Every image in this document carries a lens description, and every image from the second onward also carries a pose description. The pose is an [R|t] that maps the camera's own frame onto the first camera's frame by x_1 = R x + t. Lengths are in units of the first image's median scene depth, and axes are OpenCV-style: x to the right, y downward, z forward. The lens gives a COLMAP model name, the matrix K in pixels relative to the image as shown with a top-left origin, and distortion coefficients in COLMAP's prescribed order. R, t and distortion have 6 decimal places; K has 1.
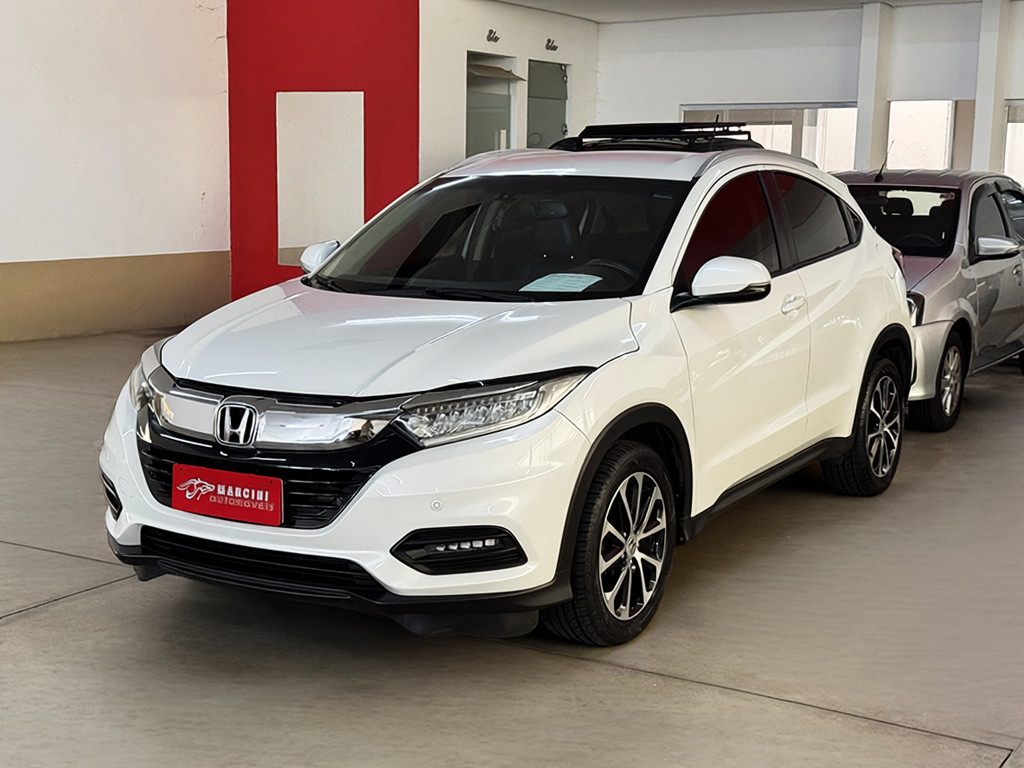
lens RADIAL K [[1492.6, 0, 513.5], [0, 1492.6, 384.5], [0, 0, 1]] dist [0.112326, 0.000000]
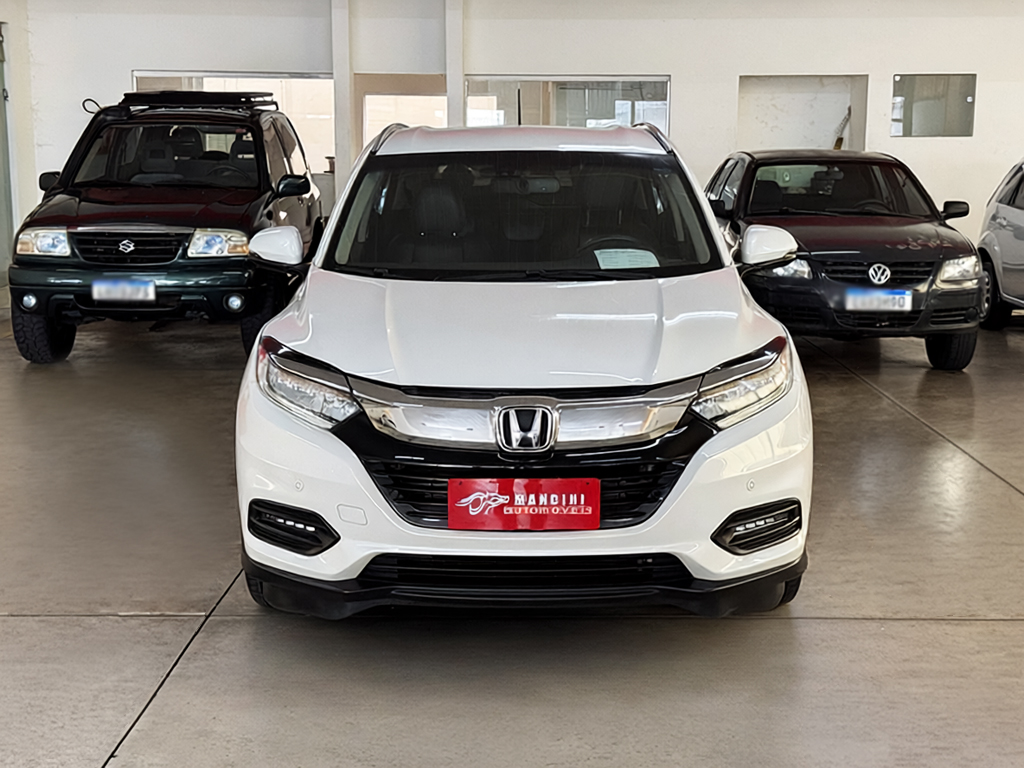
lens RADIAL K [[1492.6, 0, 511.4], [0, 1492.6, 385.8], [0, 0, 1]] dist [0.112326, 0.000000]
pose [[0.862437, -0.092132, 0.497708, -0.651185], [0.080957, 0.995744, 0.044042, -0.040845], [-0.499648, 0.002310, 0.866226, 0.202993]]
